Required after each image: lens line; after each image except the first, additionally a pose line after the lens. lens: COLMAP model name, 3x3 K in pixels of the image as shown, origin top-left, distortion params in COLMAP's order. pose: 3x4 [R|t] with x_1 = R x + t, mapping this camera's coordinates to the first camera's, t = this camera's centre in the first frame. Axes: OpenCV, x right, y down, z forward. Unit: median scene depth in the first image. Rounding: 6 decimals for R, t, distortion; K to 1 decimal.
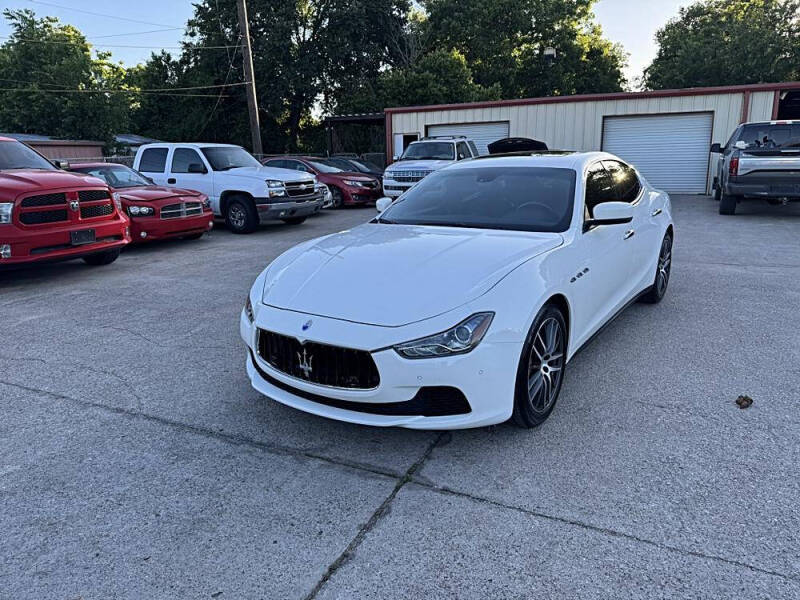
lens RADIAL K [[558.1, 0, 404.6], [0, 558.1, 299.1], [0, 0, 1]] dist [0.049436, -0.062273]
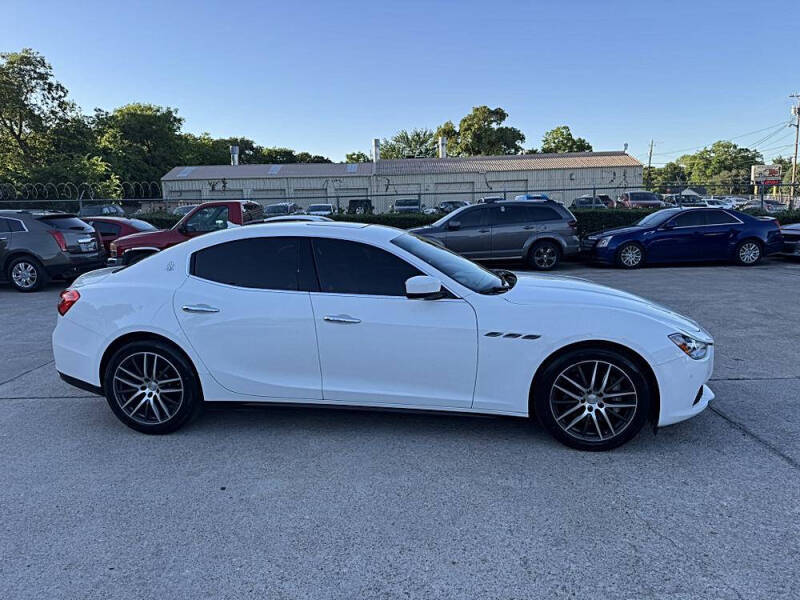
lens RADIAL K [[558.1, 0, 404.2], [0, 558.1, 297.3], [0, 0, 1]] dist [0.049436, -0.062273]
pose [[-0.435082, -0.107870, 0.893906, -0.299825], [0.257661, 0.936362, 0.238403, -0.146822], [-0.862737, 0.334050, -0.379600, 0.564794]]
